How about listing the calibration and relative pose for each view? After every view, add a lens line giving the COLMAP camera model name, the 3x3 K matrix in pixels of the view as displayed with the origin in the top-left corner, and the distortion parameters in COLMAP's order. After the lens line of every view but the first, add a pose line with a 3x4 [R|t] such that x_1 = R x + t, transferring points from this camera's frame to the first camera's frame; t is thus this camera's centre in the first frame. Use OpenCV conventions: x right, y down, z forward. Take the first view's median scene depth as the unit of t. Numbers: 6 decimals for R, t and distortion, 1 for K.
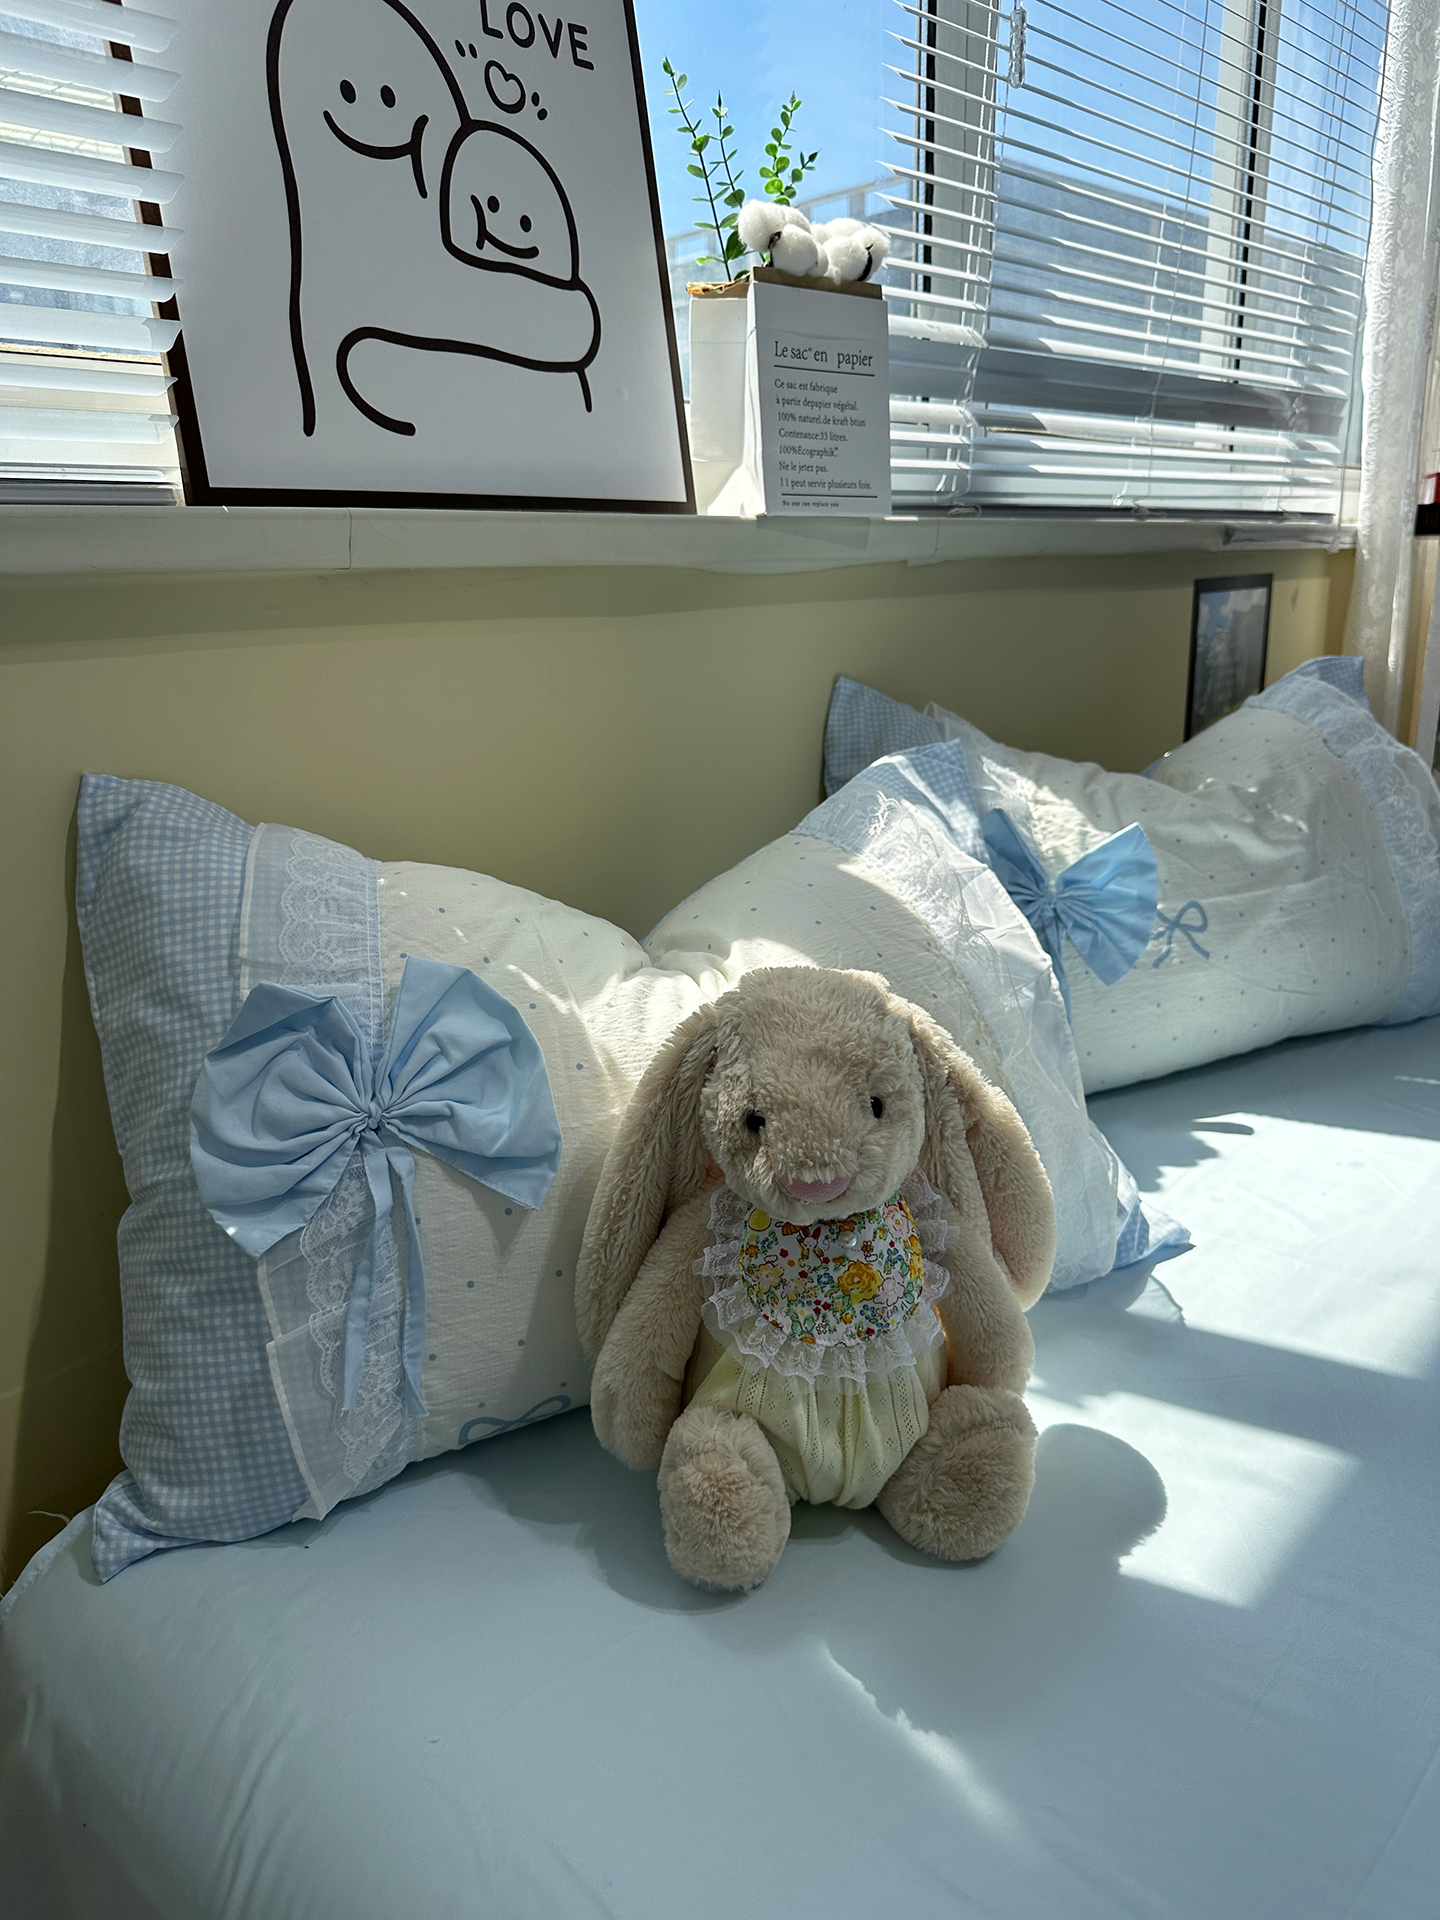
lens RADIAL K [[1404.7, 0, 714.0], [0, 1404.7, 972.8], [0, 0, 1]] dist [-0.023778, 0.002523]
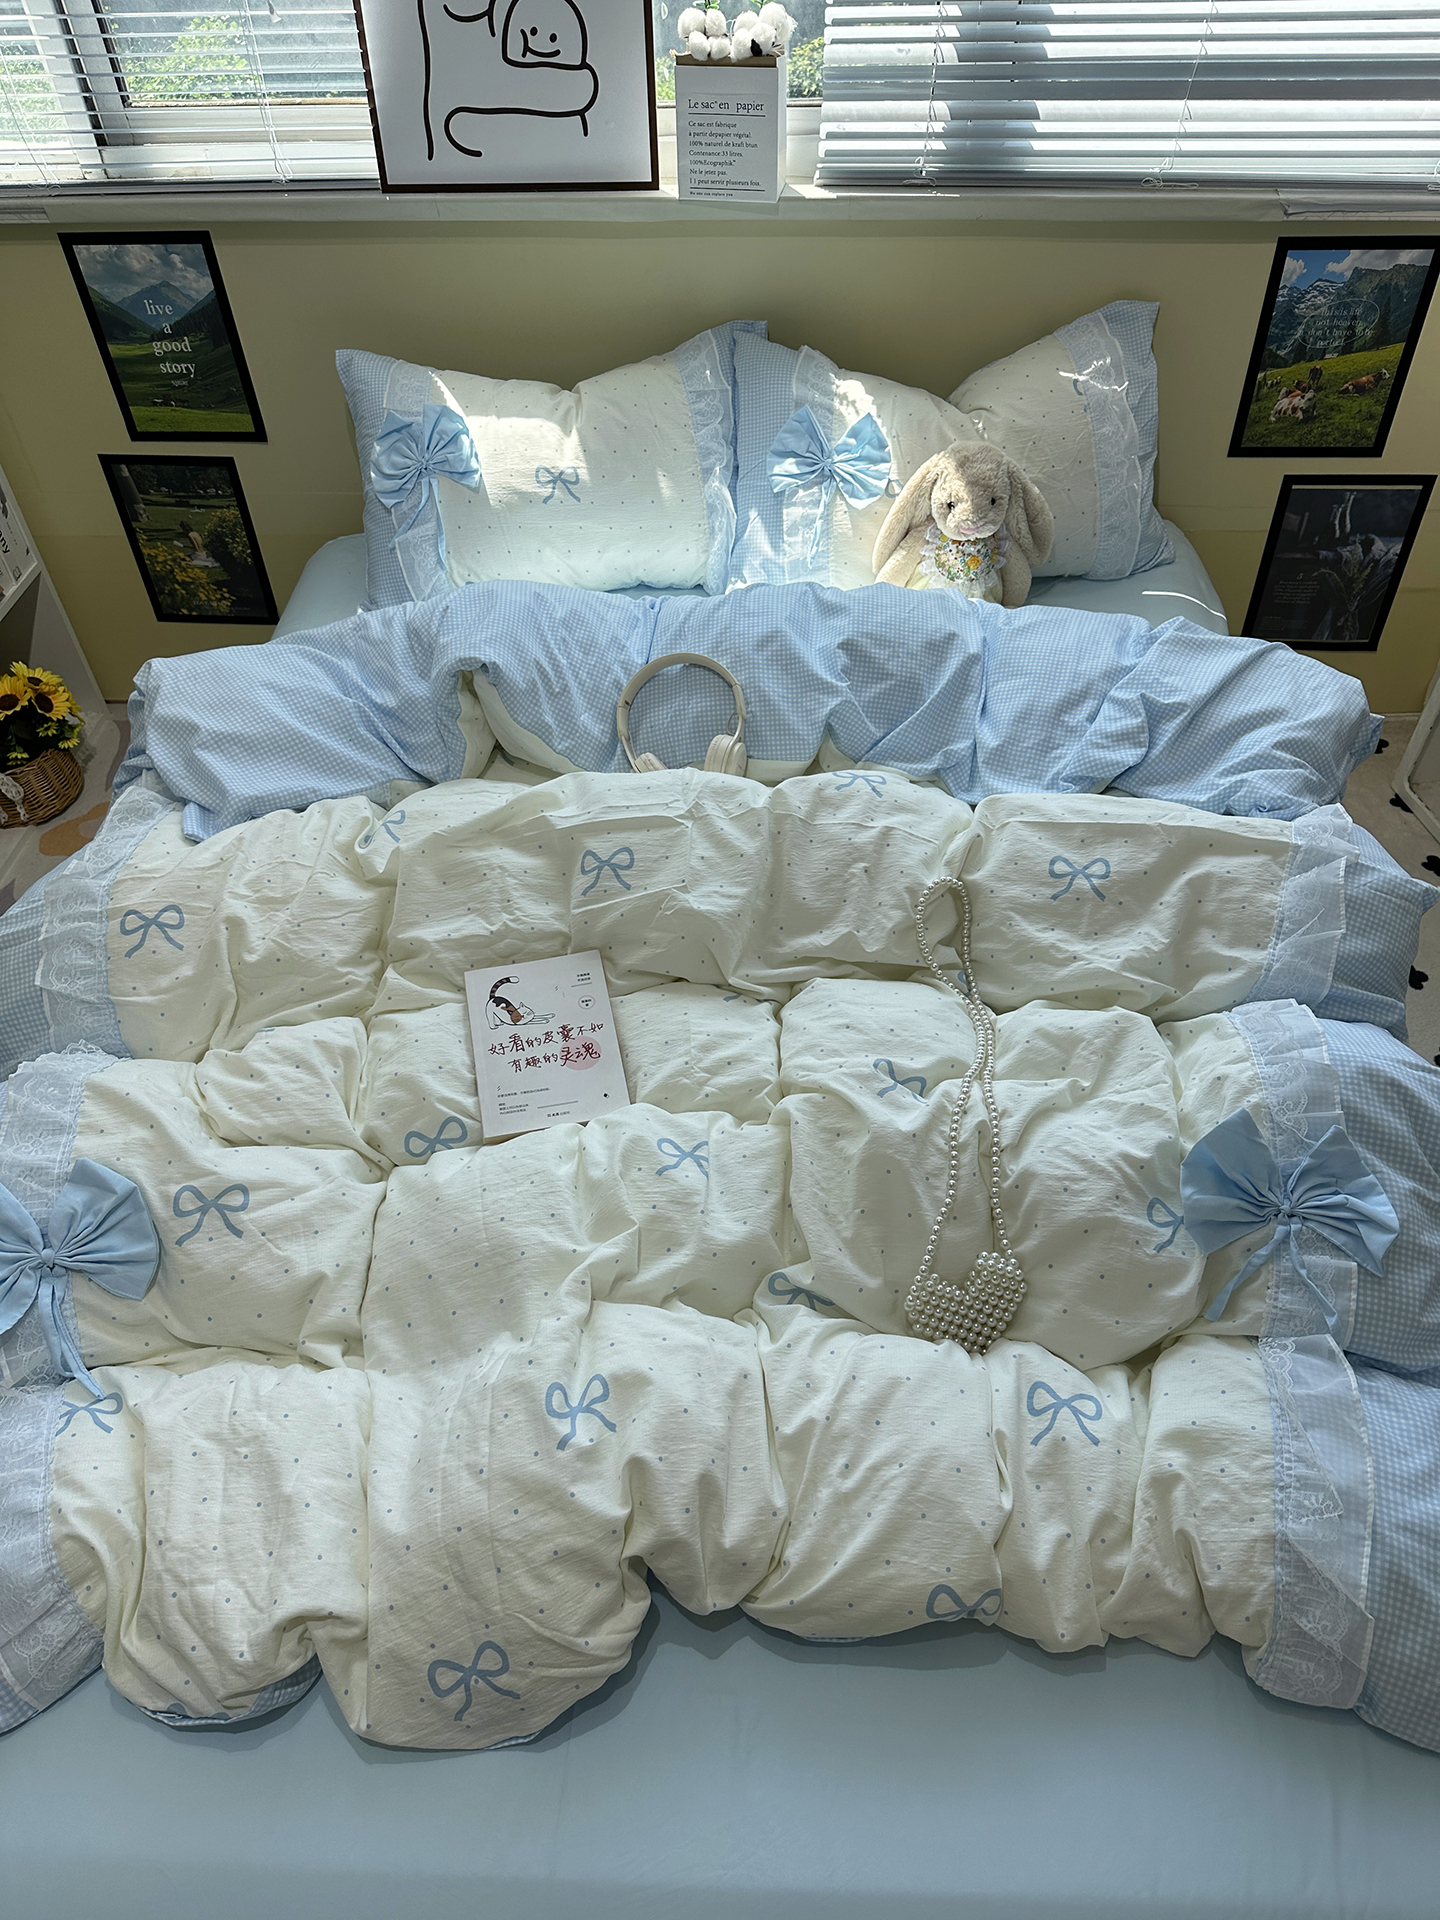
lens RADIAL K [[1404.7, 0, 716.2], [0, 1404.7, 1001.0], [0, 0, 1]] dist [-0.023778, 0.002523]
pose [[0.617857, 0.573863, -0.537526, 1.855510], [-0.205397, 0.777680, 0.594159, -0.671019], [0.758990, -0.256699, 0.598365, -0.394689]]
